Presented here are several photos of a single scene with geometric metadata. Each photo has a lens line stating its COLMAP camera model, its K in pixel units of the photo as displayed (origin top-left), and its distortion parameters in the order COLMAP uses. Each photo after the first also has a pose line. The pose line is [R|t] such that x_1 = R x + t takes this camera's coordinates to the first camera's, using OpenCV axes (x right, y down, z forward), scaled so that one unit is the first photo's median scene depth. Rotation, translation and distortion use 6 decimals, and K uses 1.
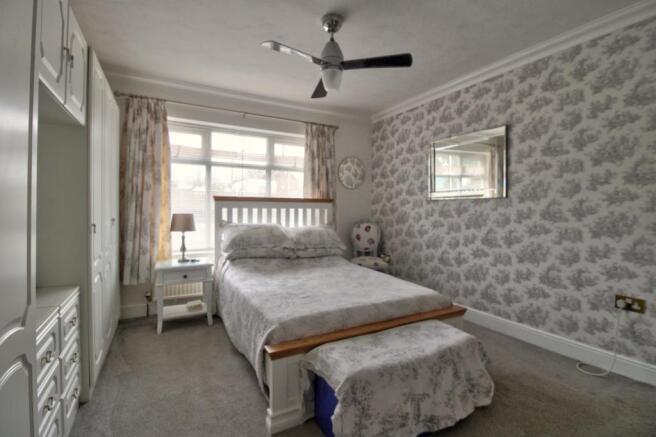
lens RADIAL K [[313.2, 0, 330.4], [0, 313.2, 212.2], [0, 0, 1]] dist [-0.003782, -0.003489]
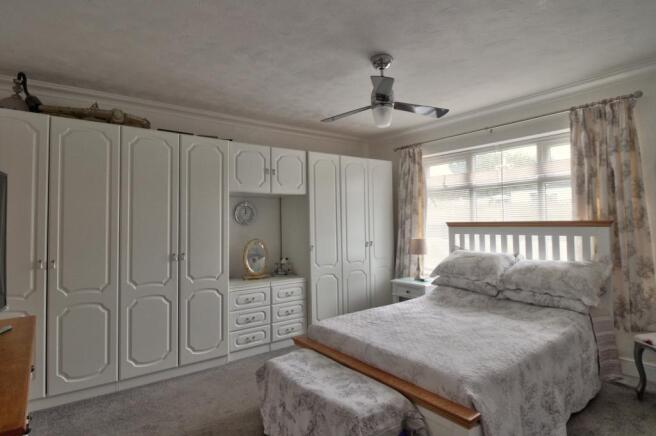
lens RADIAL K [[355.7, 0, 329.0], [0, 355.7, 219.0], [0, 0, 1]] dist [-0.004706, -0.000153]
pose [[0.145970, -0.020276, -0.989081, 0.749551], [0.005119, 0.999792, -0.019740, -0.042577], [0.989276, -0.002182, 0.146044, 0.449473]]
